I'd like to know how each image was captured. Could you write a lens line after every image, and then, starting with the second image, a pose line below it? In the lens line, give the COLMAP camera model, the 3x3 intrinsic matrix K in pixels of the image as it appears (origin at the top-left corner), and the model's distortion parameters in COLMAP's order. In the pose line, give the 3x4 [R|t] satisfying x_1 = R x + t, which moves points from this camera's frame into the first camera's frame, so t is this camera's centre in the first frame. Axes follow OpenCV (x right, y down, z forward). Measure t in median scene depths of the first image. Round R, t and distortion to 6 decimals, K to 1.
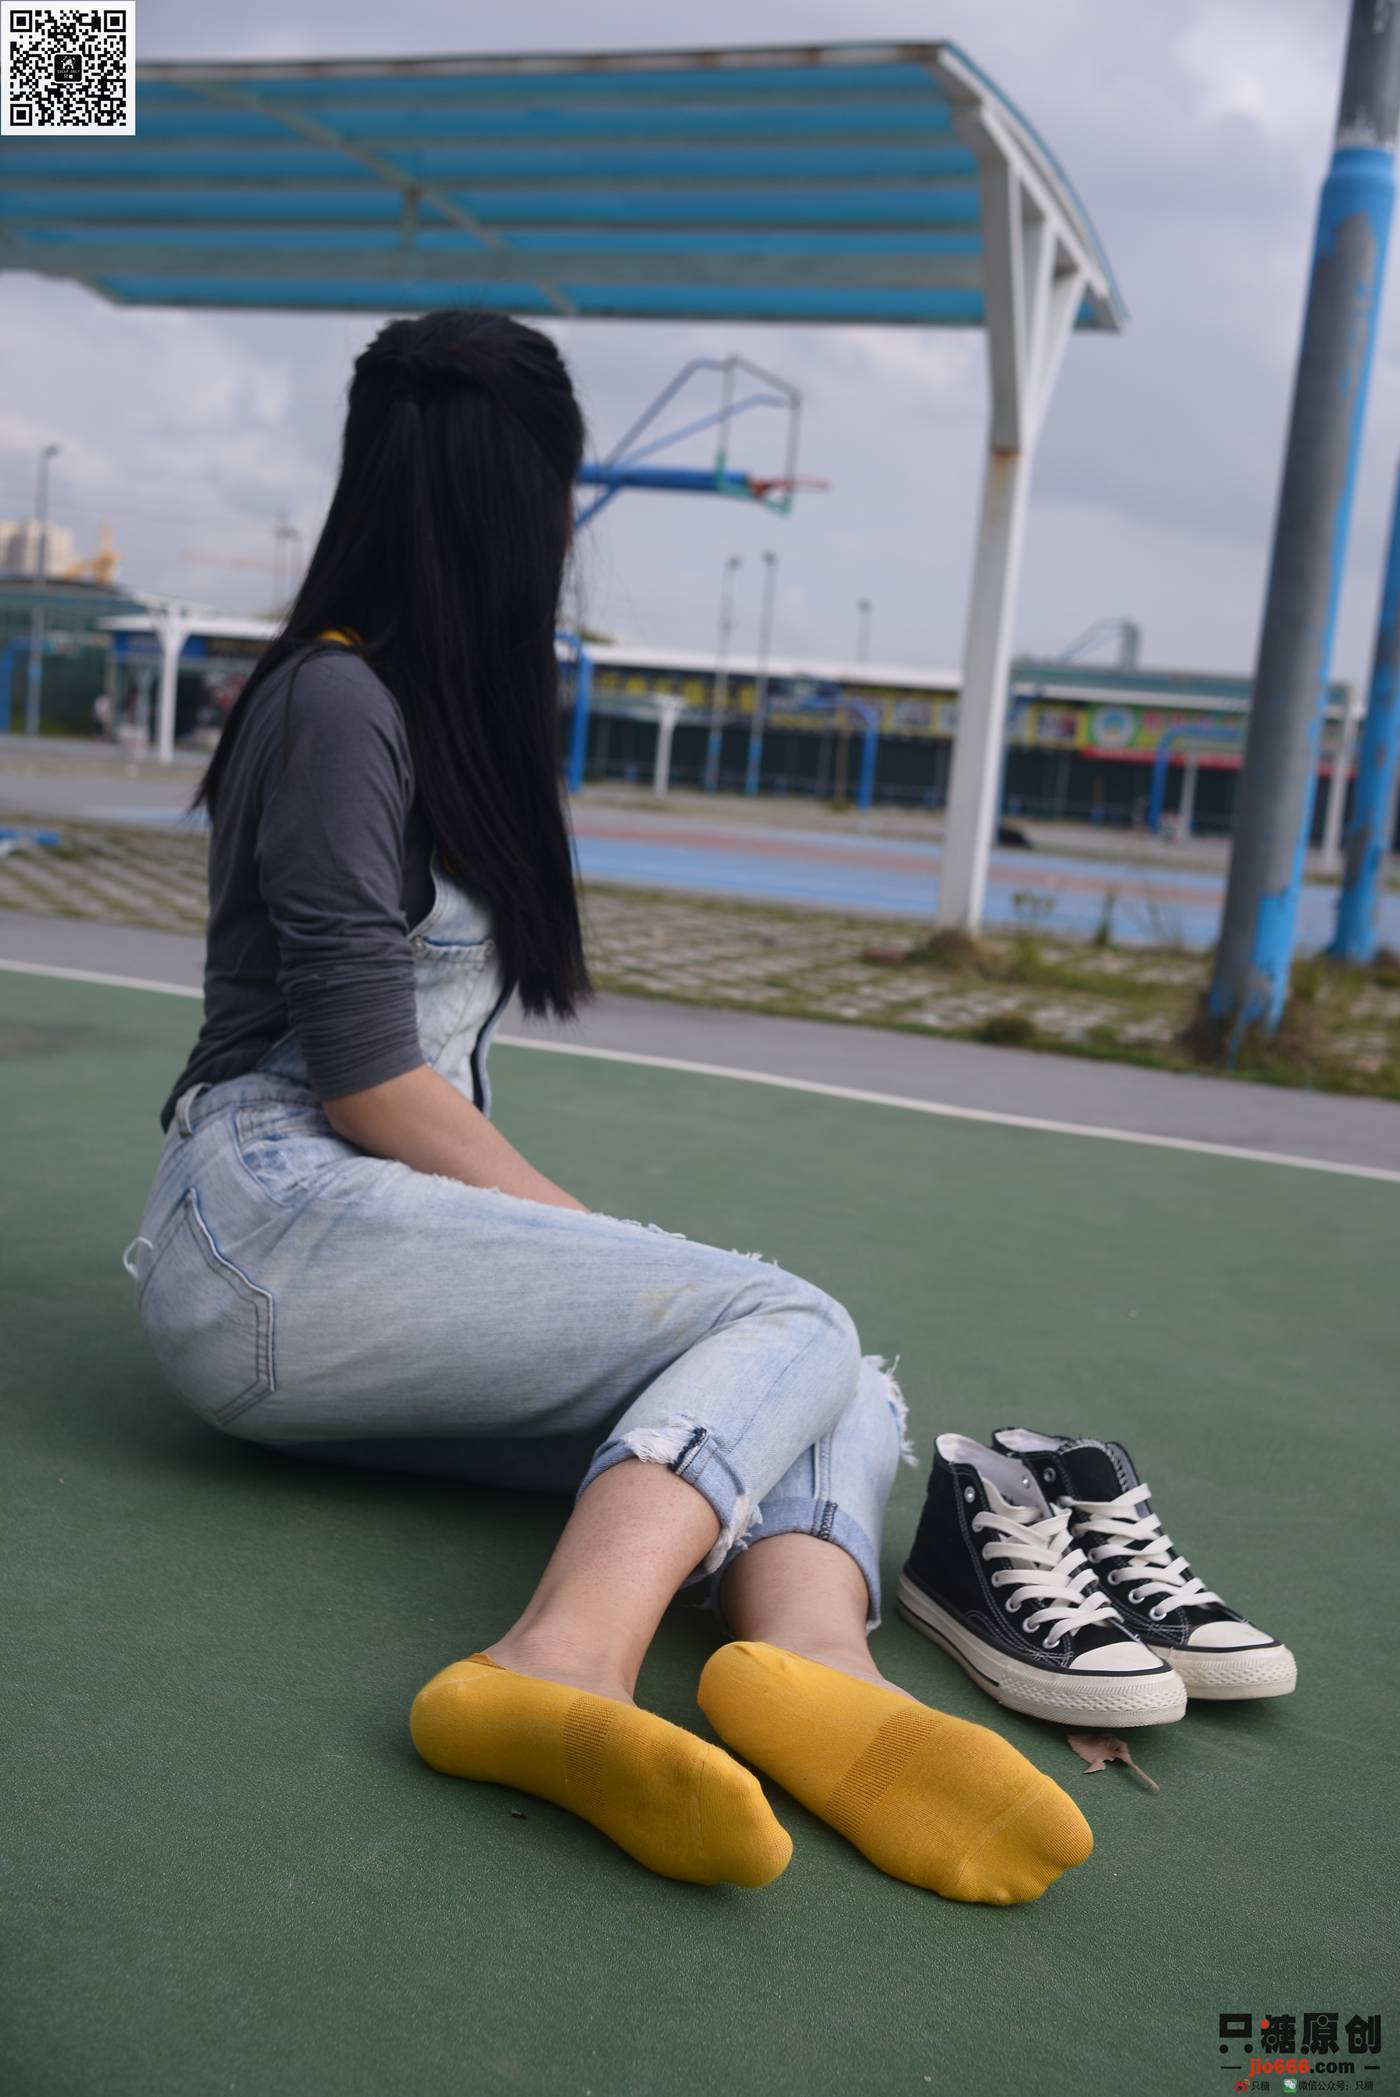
lens RADIAL K [[2137.0, 0, 701.1], [0, 2137.0, 1046.6], [0, 0, 1]] dist [-0.001617, 0.008355]
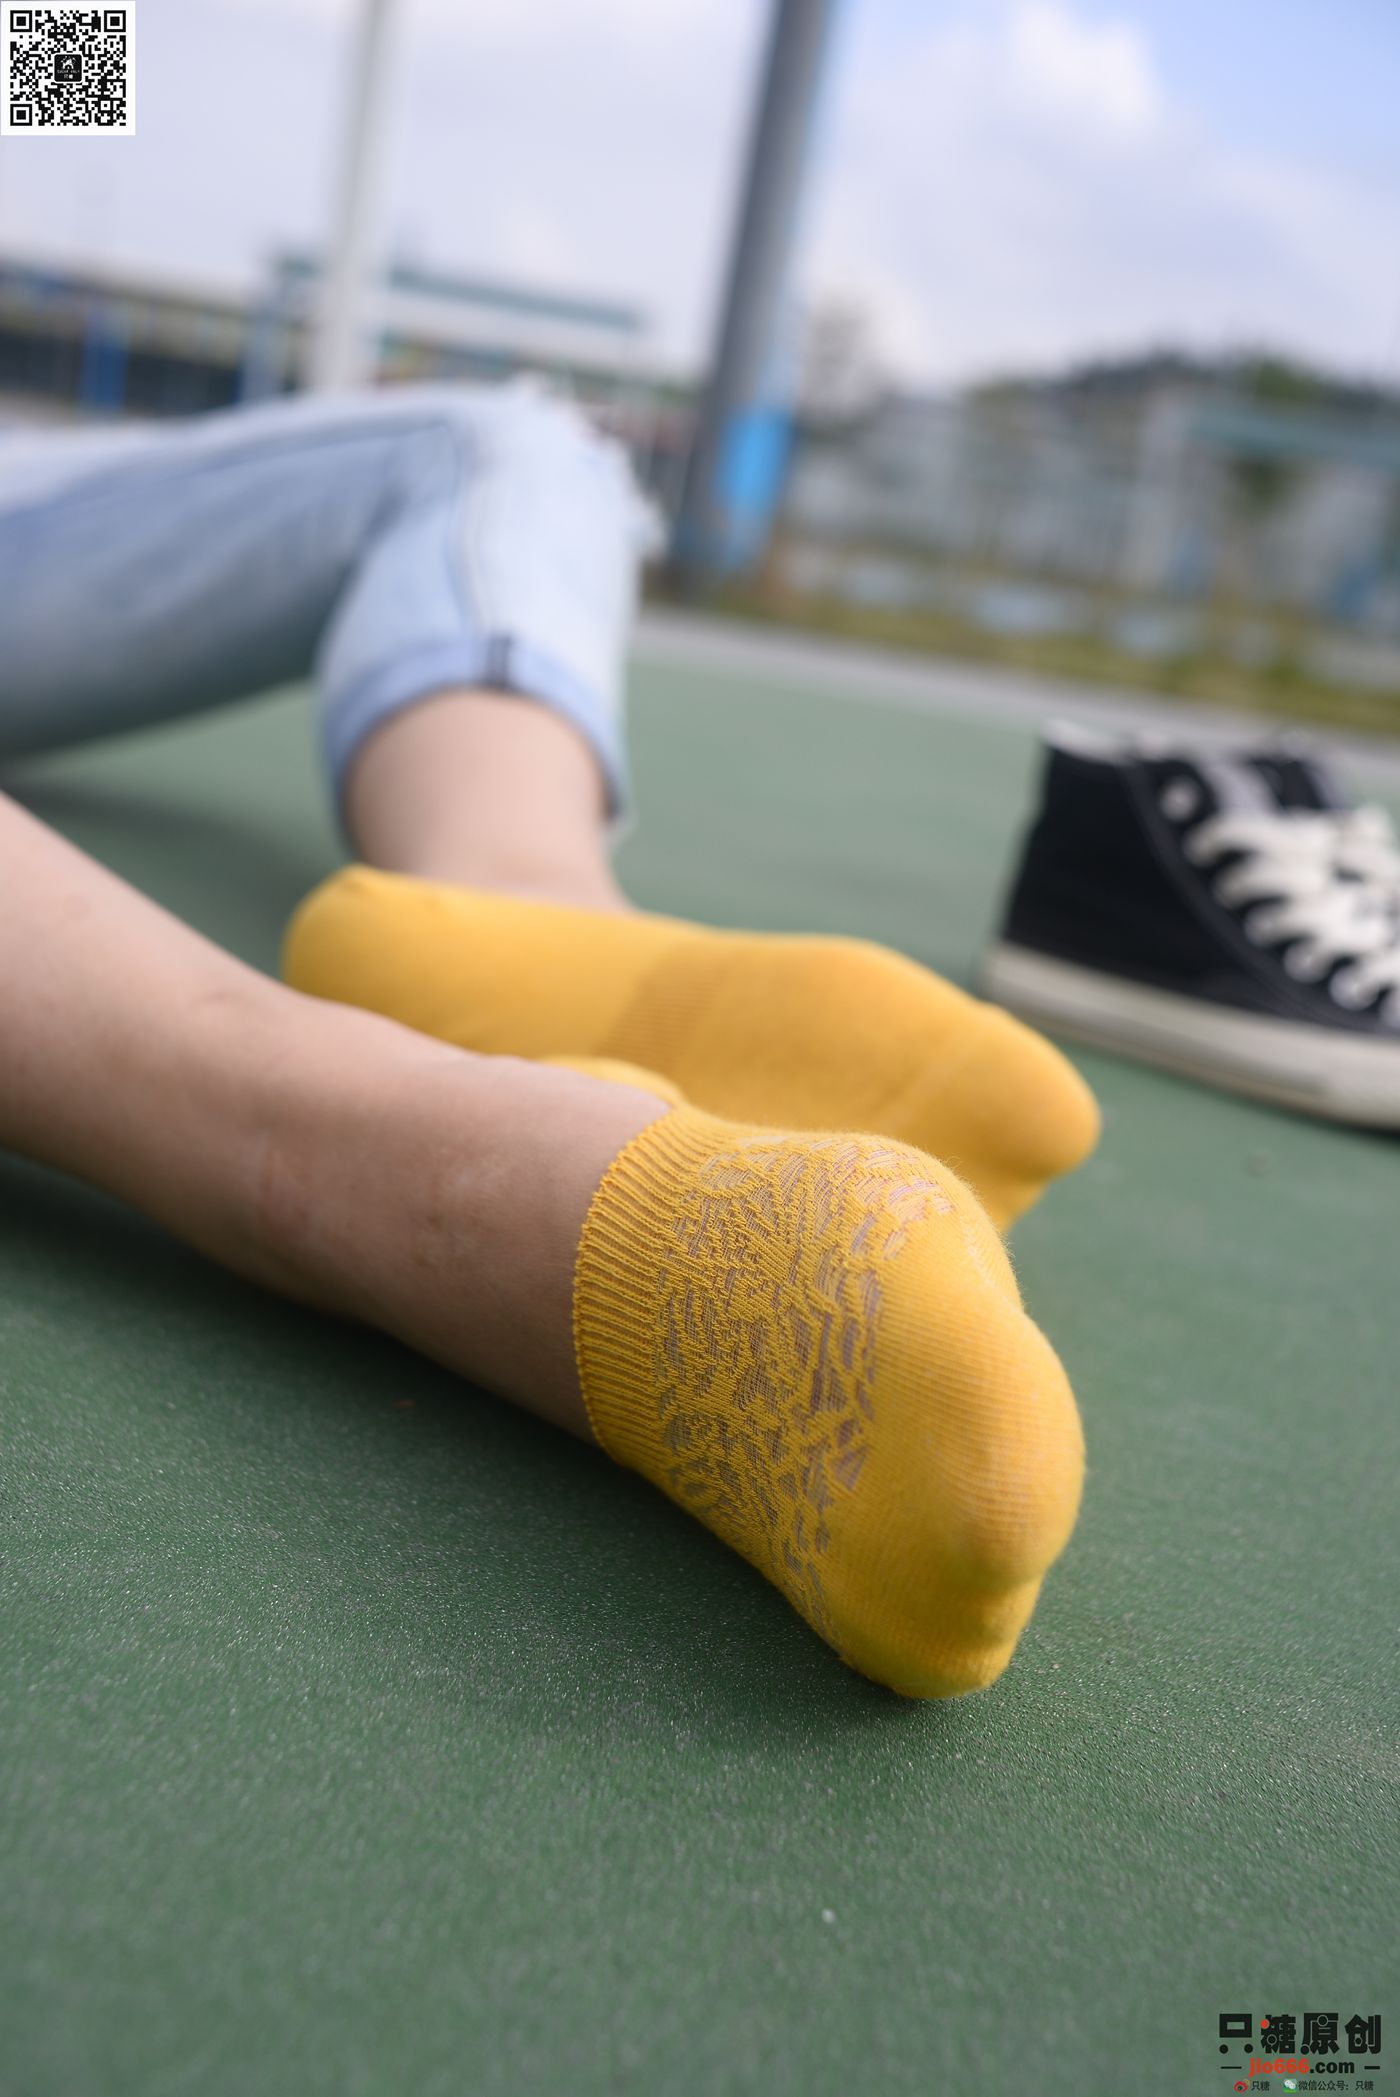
lens RADIAL K [[2227.0, 0, 700.0], [0, 2227.0, 1048.5], [0, 0, 1]] dist [0.002977, 0.004922]
pose [[0.940954, -0.011550, 0.338338, -0.065342], [-0.038928, 0.989097, 0.142028, 0.057989], [-0.336289, -0.146813, 0.930245, 0.133366]]
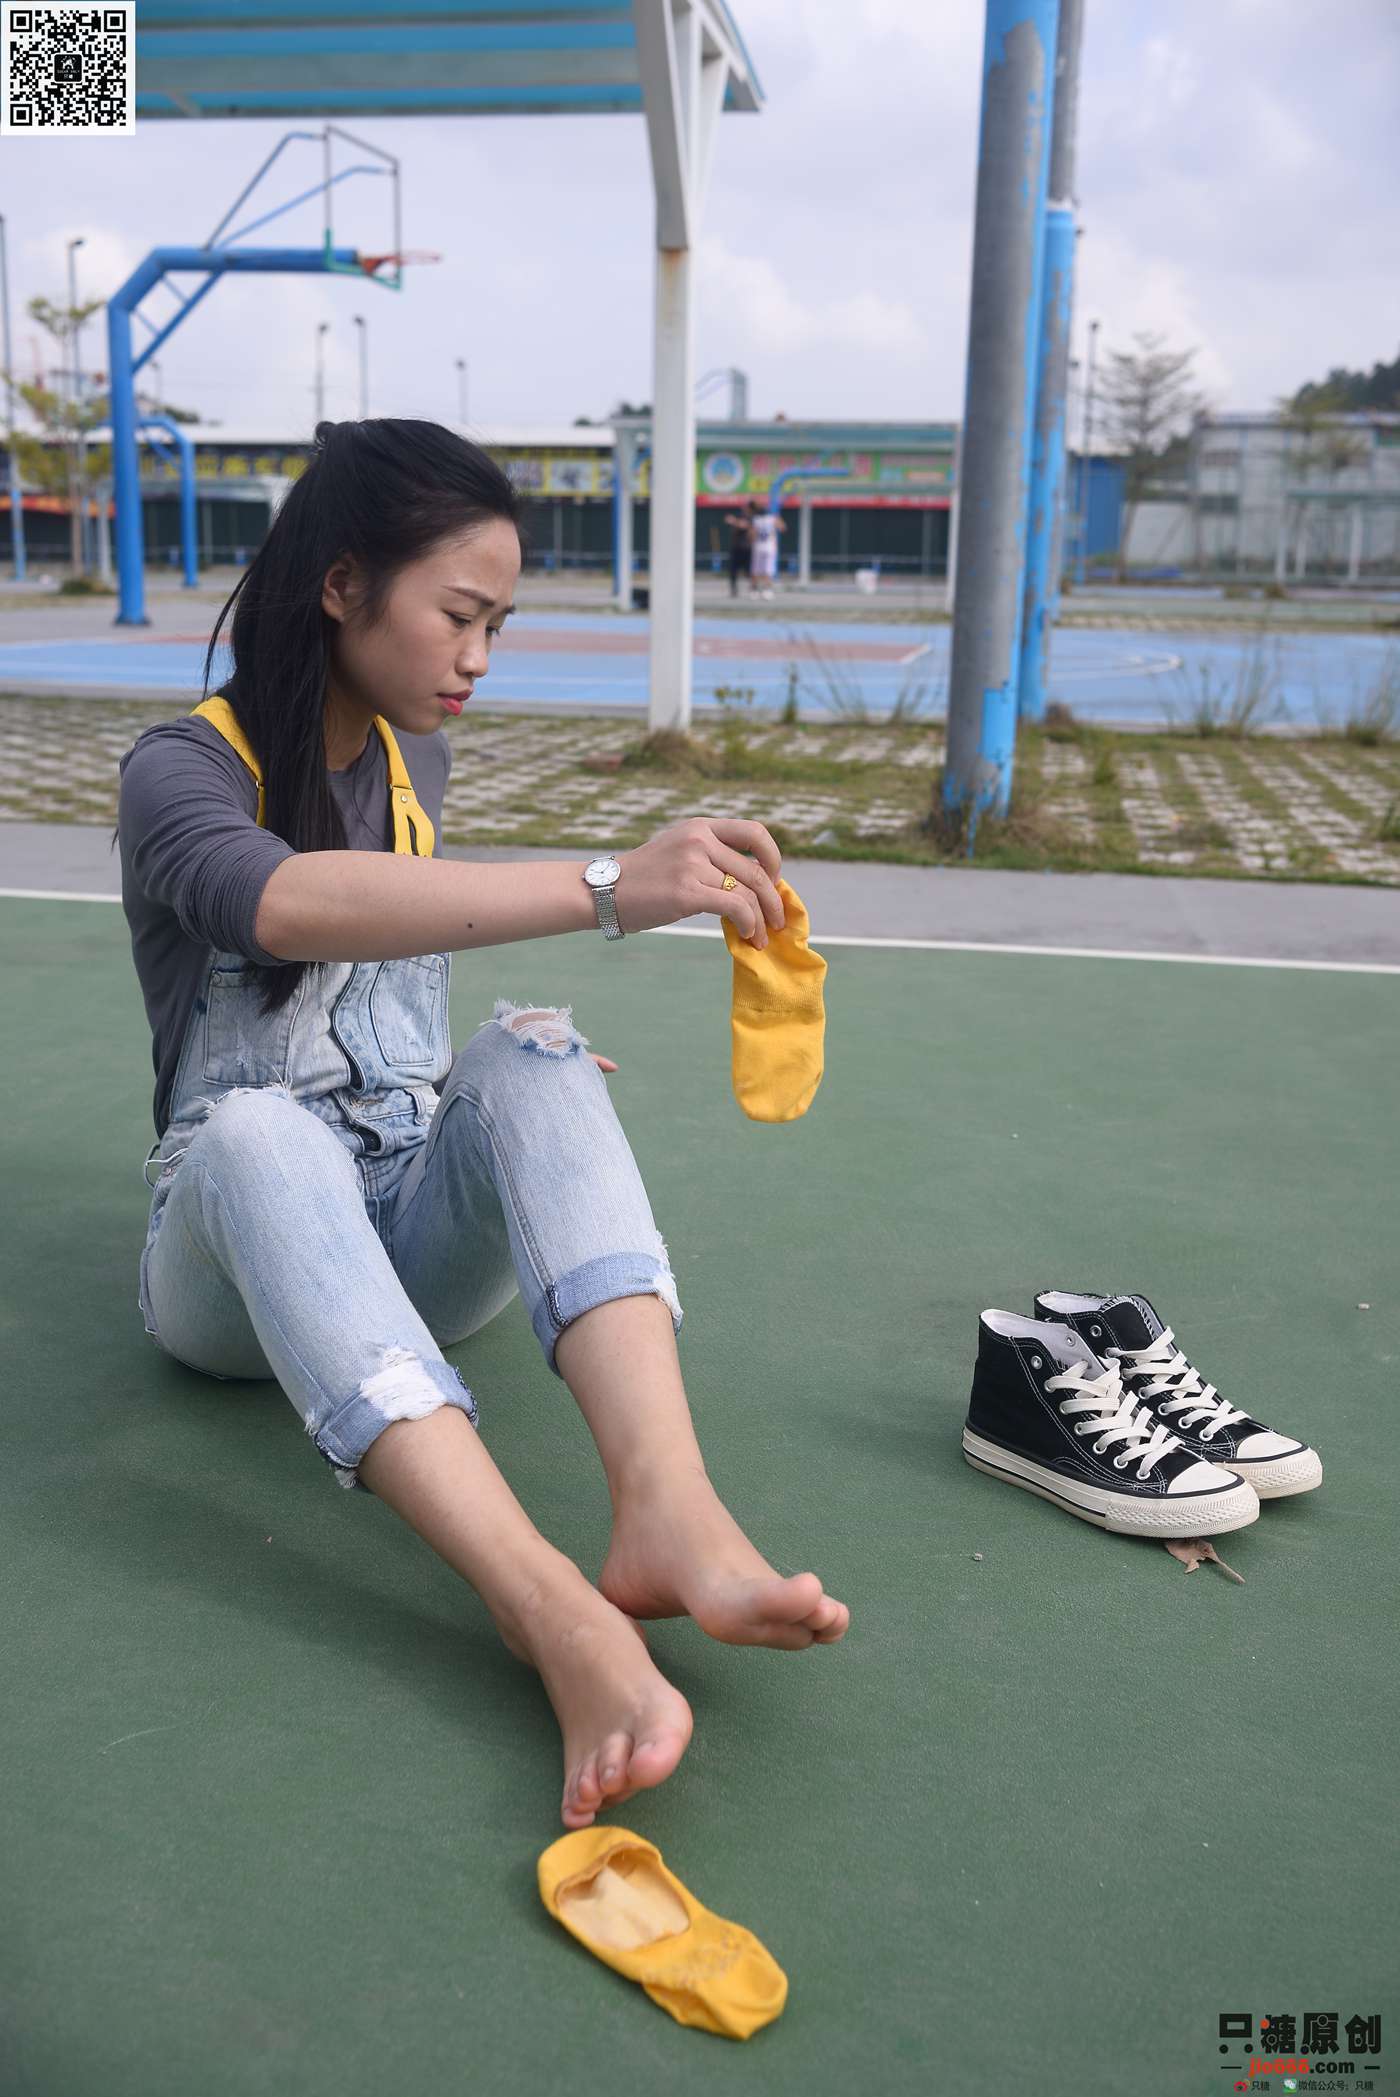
lens RADIAL K [[2123.6, 0, 698.5], [0, 2123.6, 1040.8], [0, 0, 1]] dist [-0.001175, 0.005955]
pose [[0.980846, -0.113699, 0.158155, -0.069218], [0.095757, 0.988529, 0.116795, -0.037167], [-0.169620, -0.099413, 0.980482, -0.035155]]
